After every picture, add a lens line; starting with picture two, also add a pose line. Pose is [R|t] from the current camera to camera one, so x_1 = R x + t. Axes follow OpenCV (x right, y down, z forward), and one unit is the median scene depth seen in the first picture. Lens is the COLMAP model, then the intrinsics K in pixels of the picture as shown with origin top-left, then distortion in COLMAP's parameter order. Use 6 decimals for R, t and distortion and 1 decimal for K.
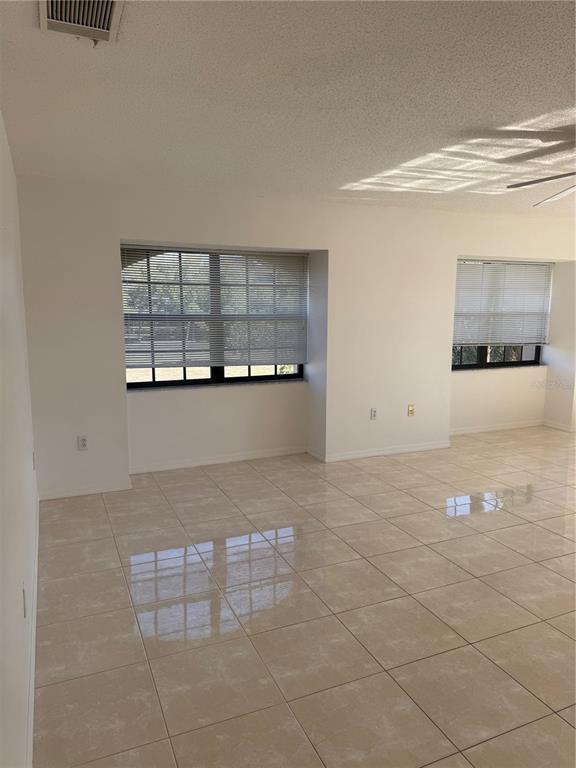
lens RADIAL K [[539.0, 0, 289.3], [0, 539.0, 382.9], [0, 0, 1]] dist [0.108990, -0.156270]
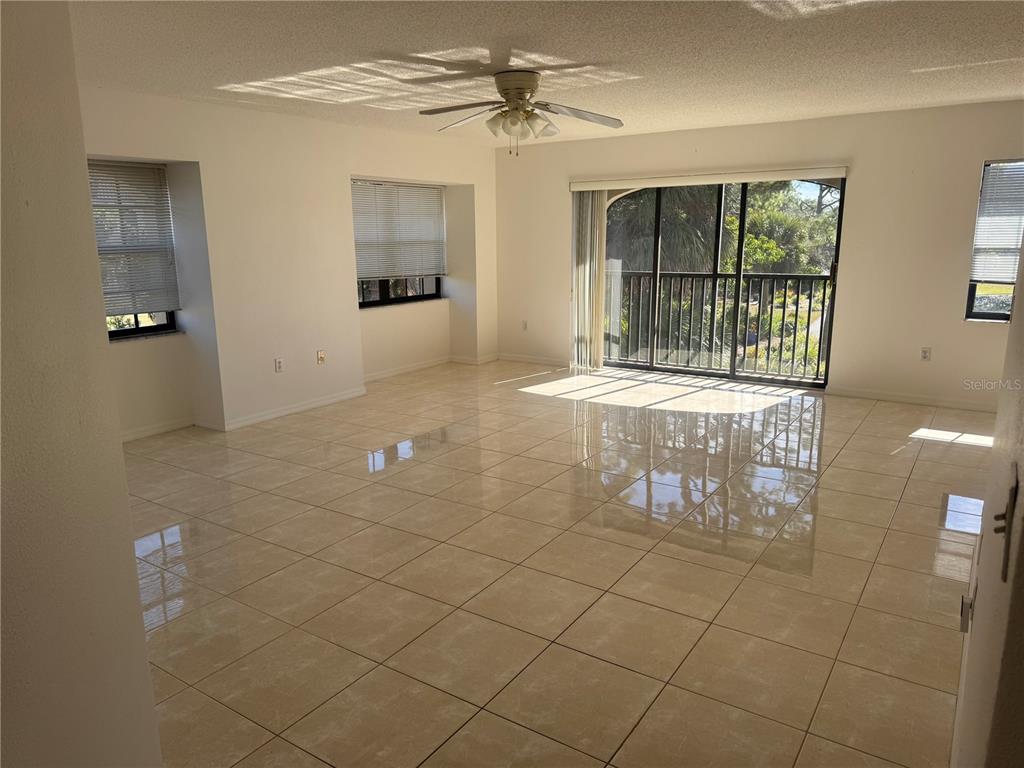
lens RADIAL K [[706.8, 0, 510.5], [0, 706.8, 383.0], [0, 0, 1]] dist [0.109267, -0.137425]
pose [[0.847019, -0.124573, 0.516760, -0.120022], [0.091334, 0.991801, 0.089383, 0.019967], [-0.523658, -0.028511, 0.851452, -0.131597]]
